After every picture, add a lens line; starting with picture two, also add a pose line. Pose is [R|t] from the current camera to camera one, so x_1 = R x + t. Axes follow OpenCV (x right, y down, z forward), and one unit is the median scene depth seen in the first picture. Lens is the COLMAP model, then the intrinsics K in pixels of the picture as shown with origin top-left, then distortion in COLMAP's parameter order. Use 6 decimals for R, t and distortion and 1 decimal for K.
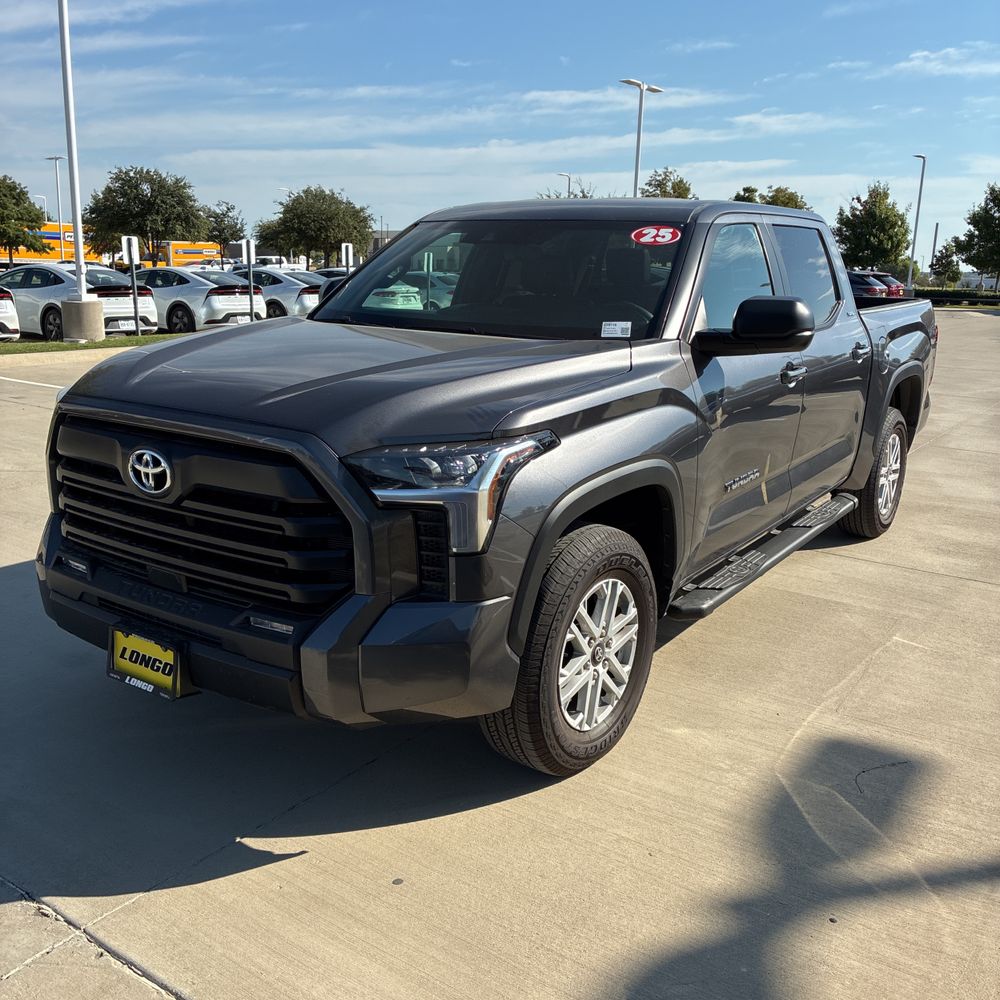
lens RADIAL K [[1014.2, 0, 502.0], [0, 1014.2, 518.4], [0, 0, 1]] dist [0.030131, 0.010382]
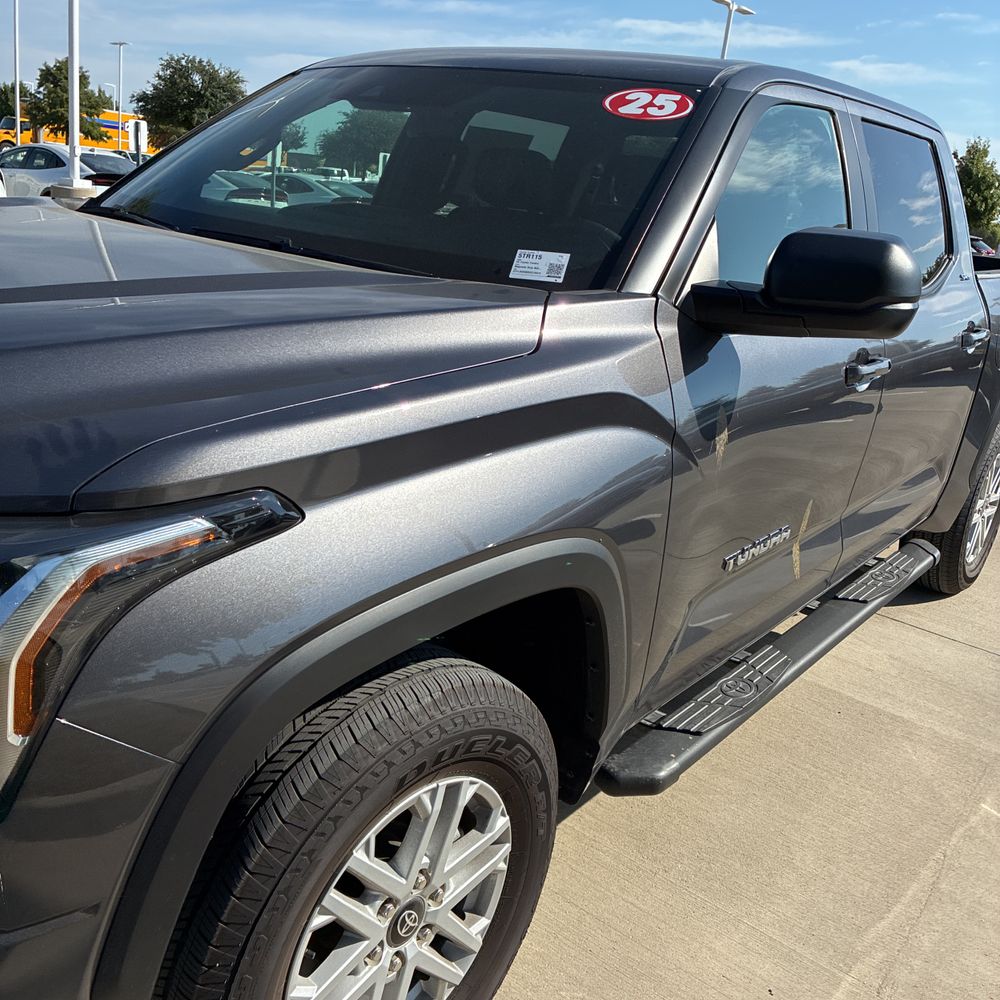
lens RADIAL K [[1013.5, 0, 495.8], [0, 1013.5, 499.6], [0, 0, 1]] dist [0.030090, 0.022027]
pose [[0.993842, 0.100154, -0.047411, 0.115474], [-0.097766, 0.993939, 0.050273, -0.081808], [0.052158, -0.045328, 0.997610, 0.424909]]
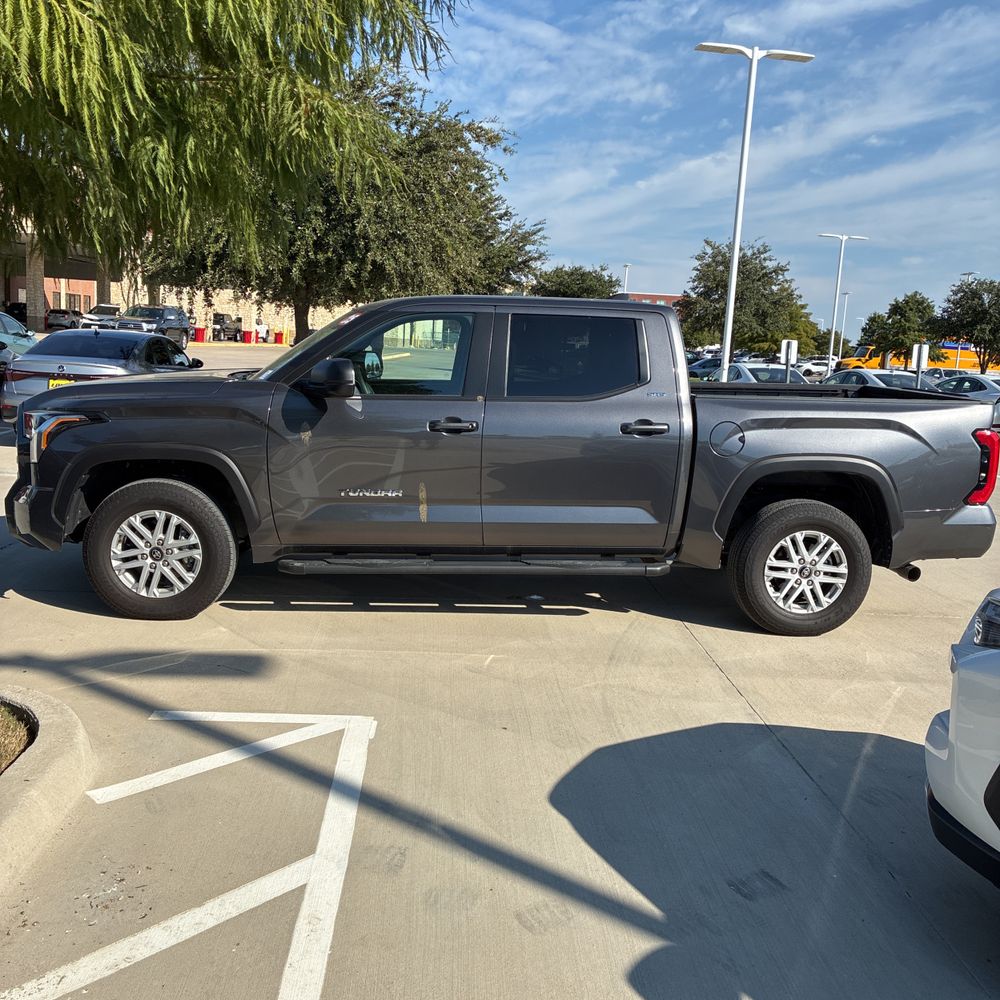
lens RADIAL K [[1018.9, 0, 501.4], [0, 1018.9, 501.5], [0, 0, 1]] dist [0.023817, 0.011999]
pose [[0.625992, 0.131654, -0.768636, 1.457328], [-0.223262, 0.974645, -0.014889, -0.047226], [0.747187, 0.180928, 0.639513, 0.258310]]
